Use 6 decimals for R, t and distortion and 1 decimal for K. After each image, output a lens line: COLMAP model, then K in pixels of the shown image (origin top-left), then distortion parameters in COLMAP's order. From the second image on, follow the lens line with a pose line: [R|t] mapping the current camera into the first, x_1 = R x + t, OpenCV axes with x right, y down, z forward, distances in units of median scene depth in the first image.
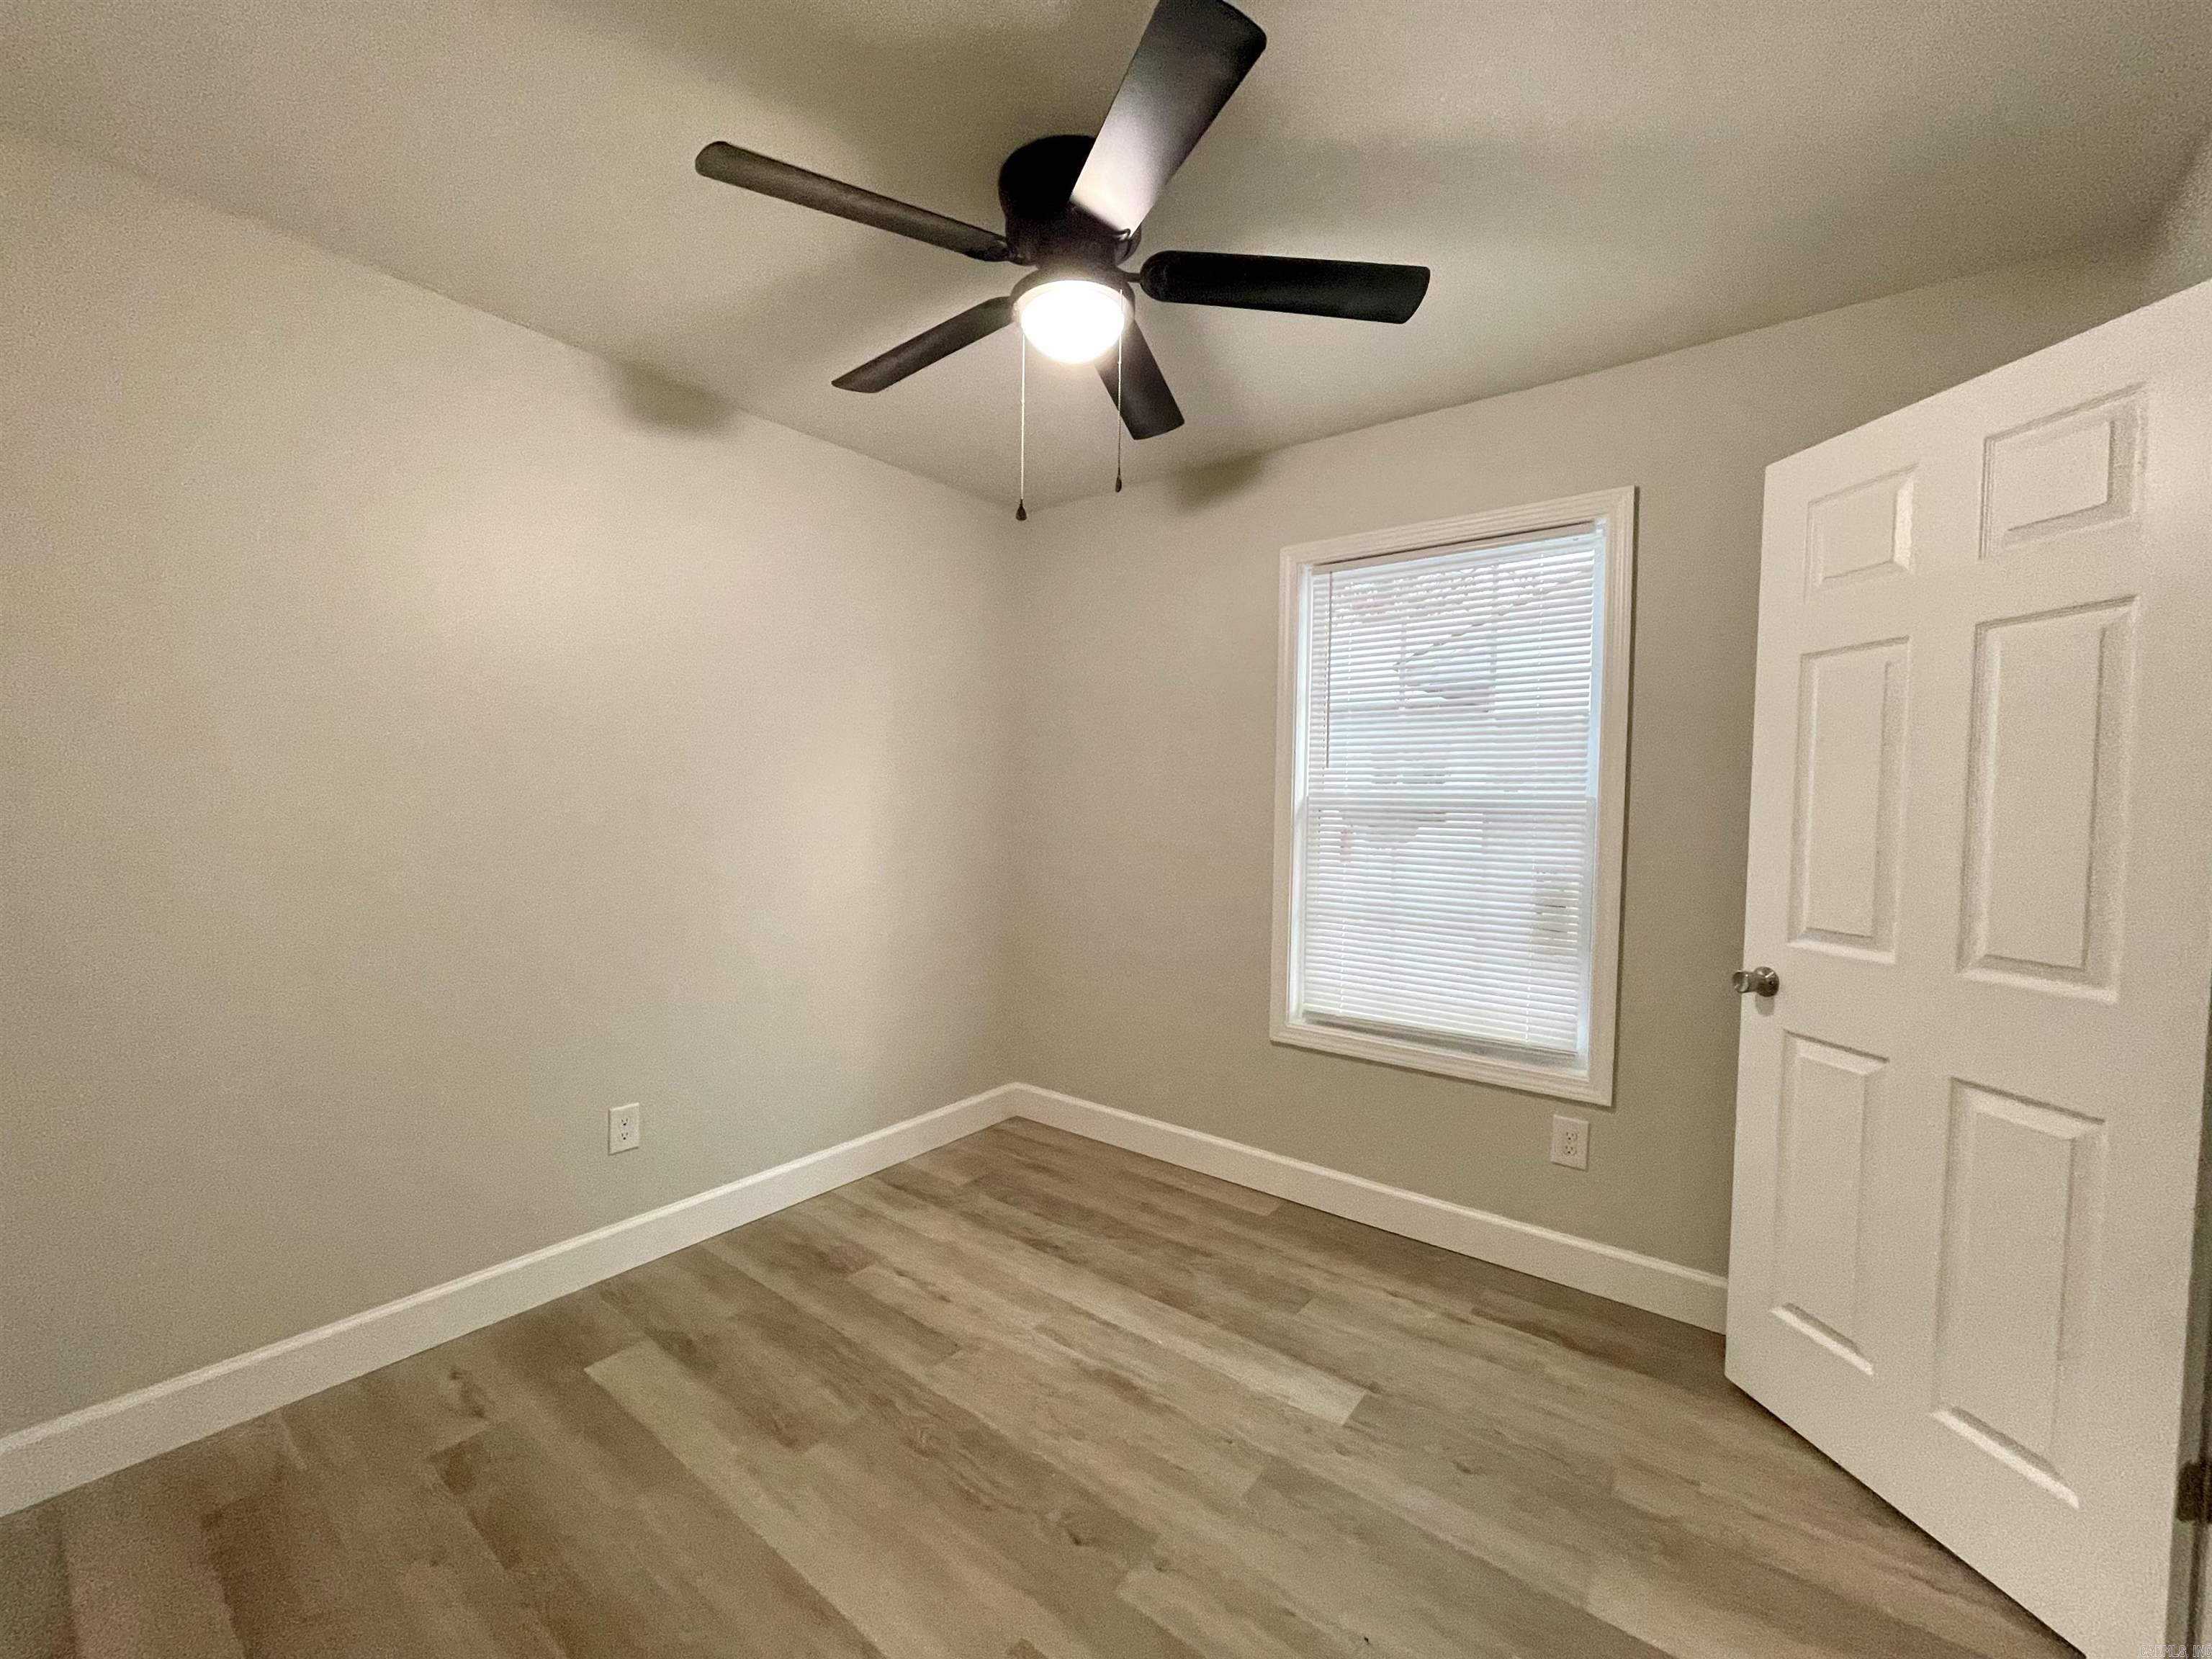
lens RADIAL K [[881.4, 0, 1101.2], [0, 881.4, 839.7], [0, 0, 1]] dist [-0.002422, -0.000301]
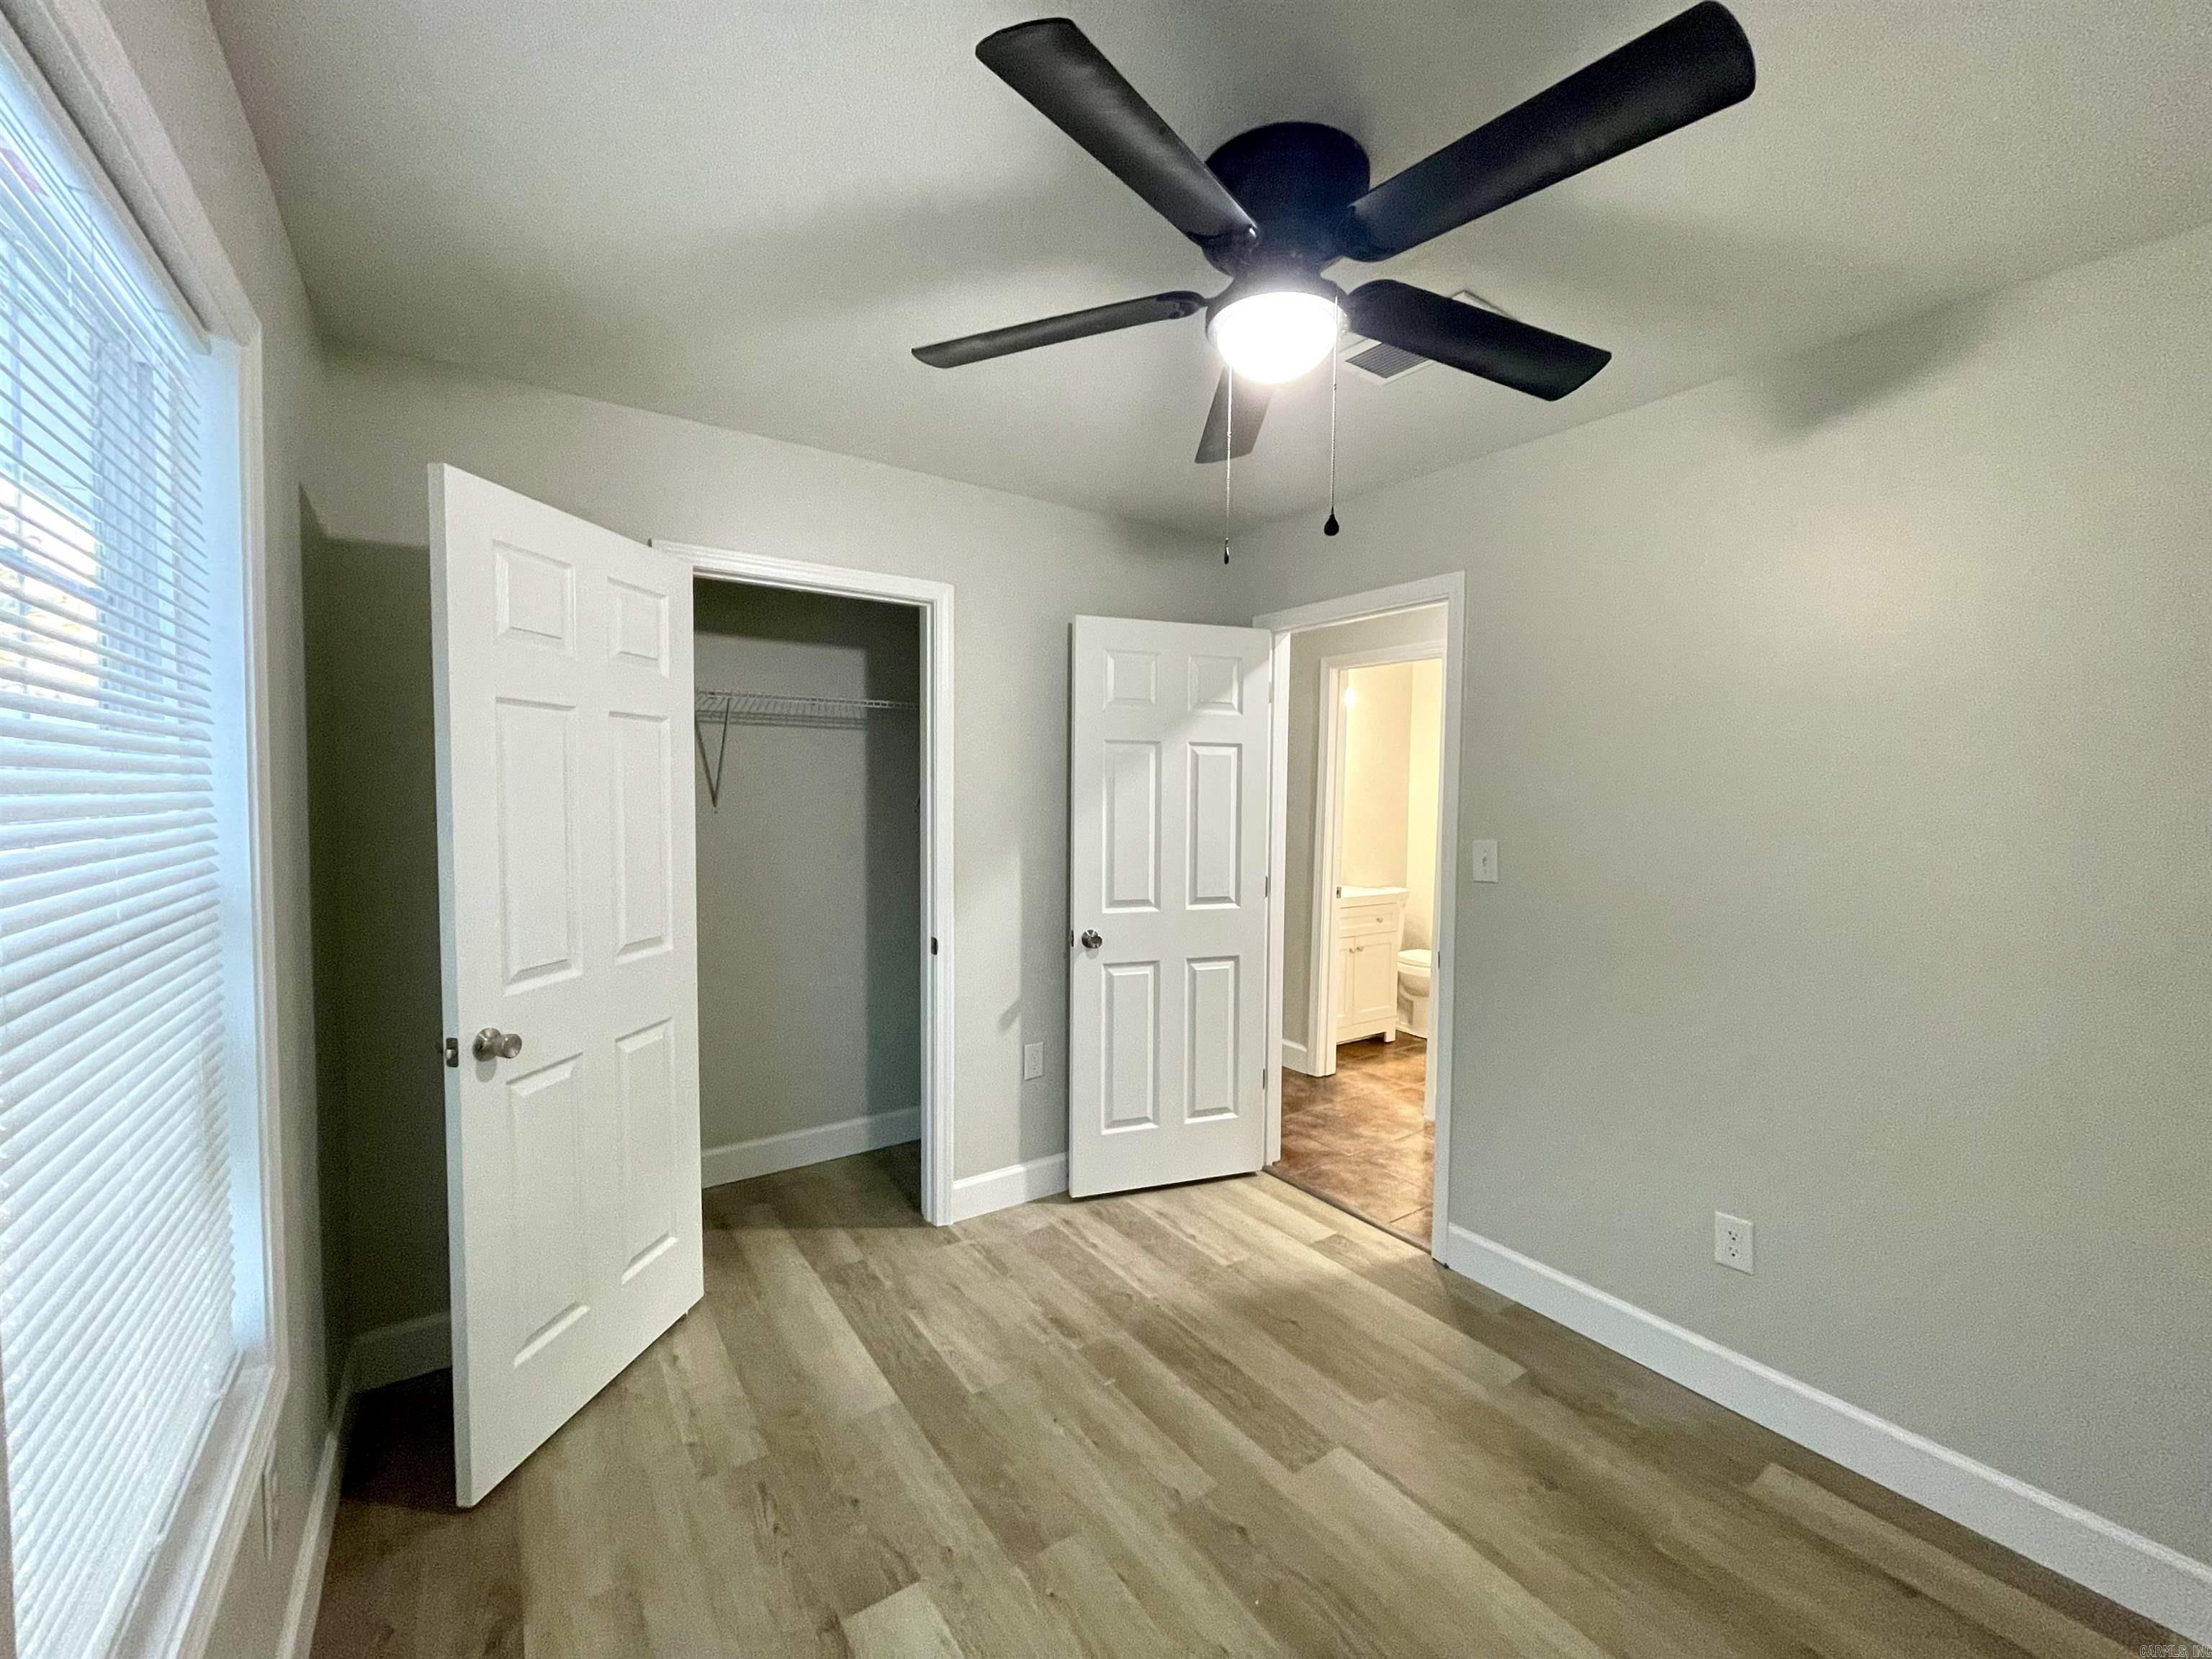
lens RADIAL K [[881.4, 0, 1101.2], [0, 881.4, 839.7], [0, 0, 1]] dist [-0.002422, -0.000301]
pose [[-0.955654, -0.031574, 0.292794, -0.141433], [-0.001682, 0.994805, 0.101789, -0.164623], [-0.294486, 0.096782, -0.950742, 1.848111]]
